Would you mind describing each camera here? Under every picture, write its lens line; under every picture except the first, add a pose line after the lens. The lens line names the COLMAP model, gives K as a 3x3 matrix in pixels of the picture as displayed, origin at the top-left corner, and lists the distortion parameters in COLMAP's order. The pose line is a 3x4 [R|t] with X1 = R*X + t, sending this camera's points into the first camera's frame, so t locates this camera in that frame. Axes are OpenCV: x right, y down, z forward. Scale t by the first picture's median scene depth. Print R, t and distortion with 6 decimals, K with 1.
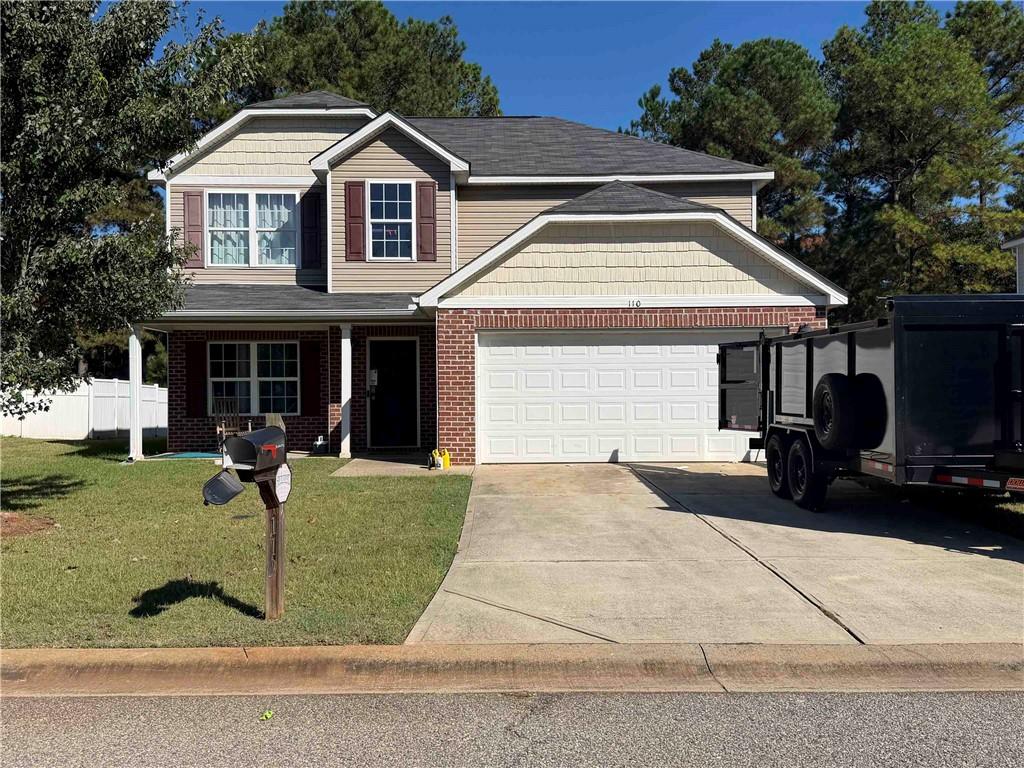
lens RADIAL K [[964.2, 0, 512.0], [0, 964.2, 384.0], [0, 0, 1]] dist [0.179271, -0.299157]
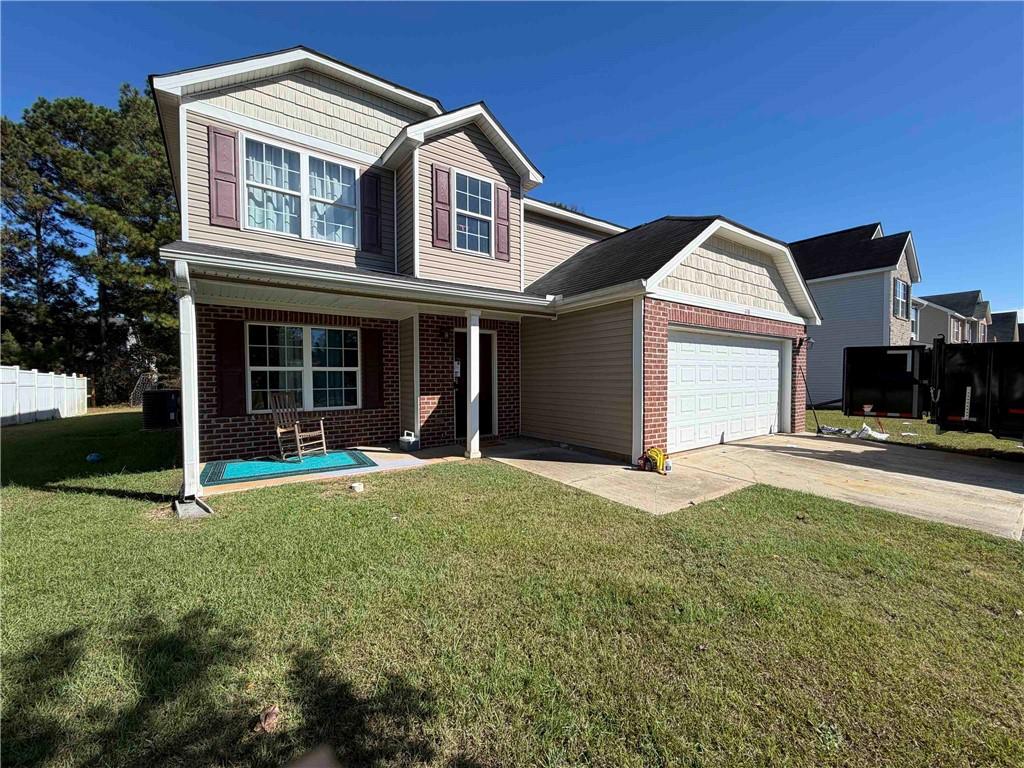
lens RADIAL K [[407.2, 0, 508.2], [0, 407.2, 386.6], [0, 0, 1]] dist [-0.001230, 0.000381]
pose [[0.824203, -0.010282, 0.566202, -0.405620], [-0.010191, 0.999404, 0.032983, -0.003651], [-0.566203, -0.032955, 0.823606, 0.748485]]
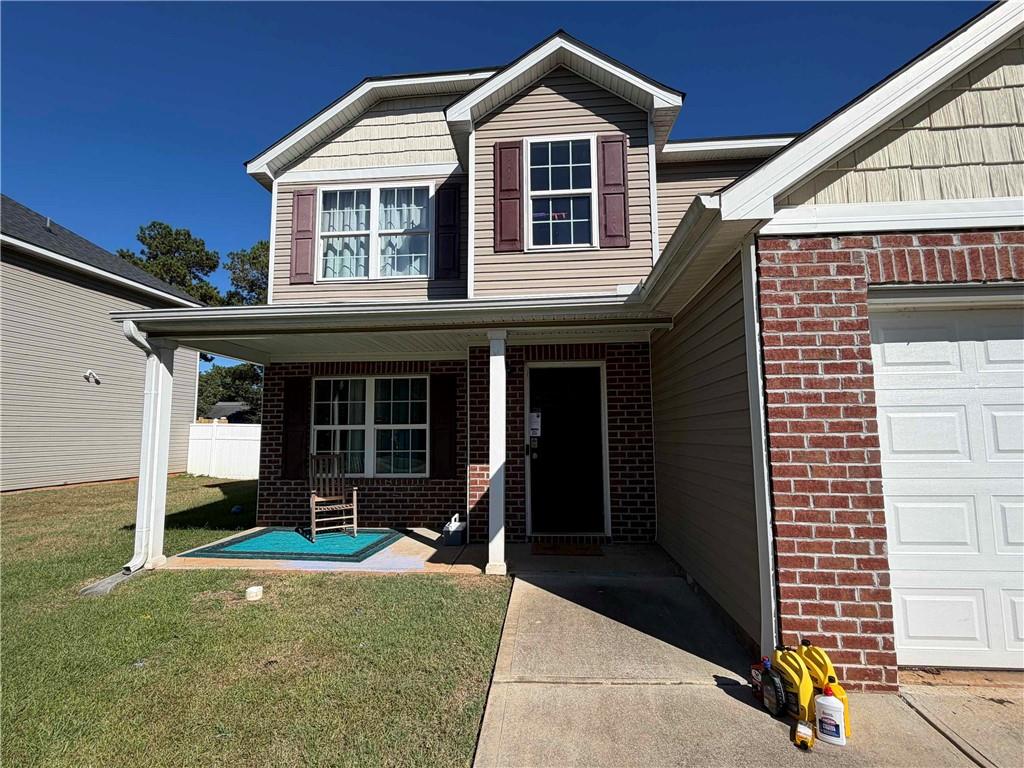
lens RADIAL K [[476.3, 0, 512.5], [0, 476.3, 387.5], [0, 0, 1]] dist [-0.000450, 0.000037]
pose [[0.995100, -0.009014, -0.098467, -0.151755], [0.000907, 0.996626, -0.082069, -0.006262], [0.098874, 0.081577, 0.991750, 0.814292]]
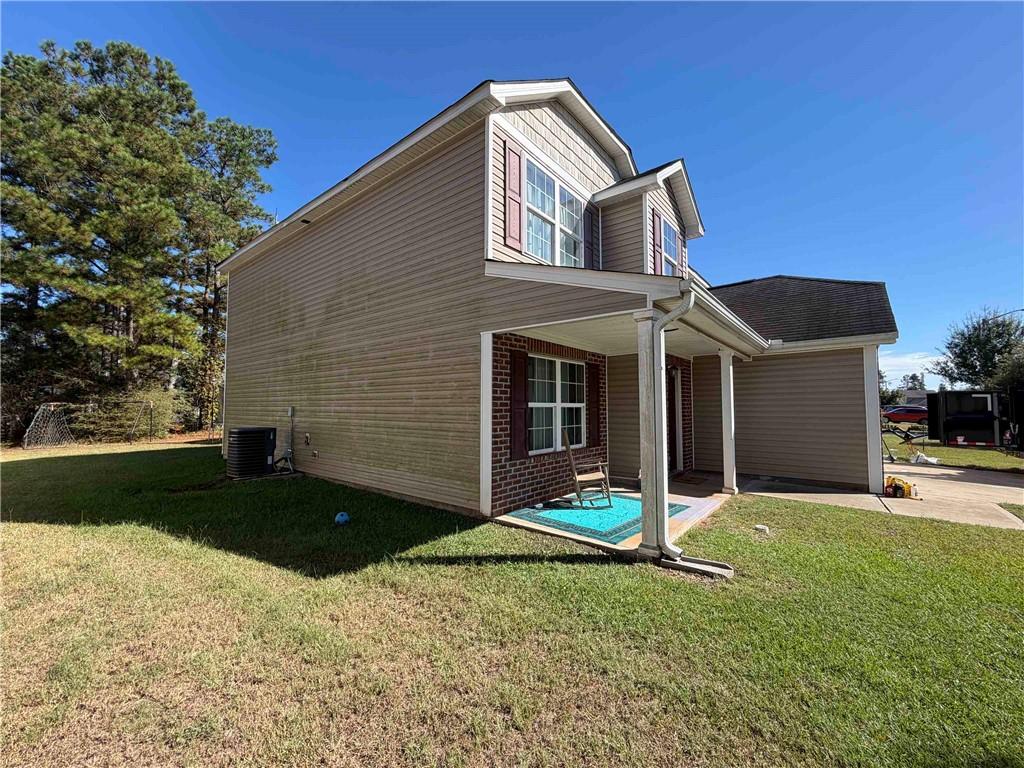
lens RADIAL K [[407.2, 0, 508.2], [0, 407.2, 386.6], [0, 0, 1]] dist [-0.001230, 0.000381]
pose [[0.645600, 0.048166, 0.762155, -0.689765], [-0.017440, 0.998679, -0.048341, -0.003892], [-0.763477, 0.017917, 0.645587, 1.019597]]
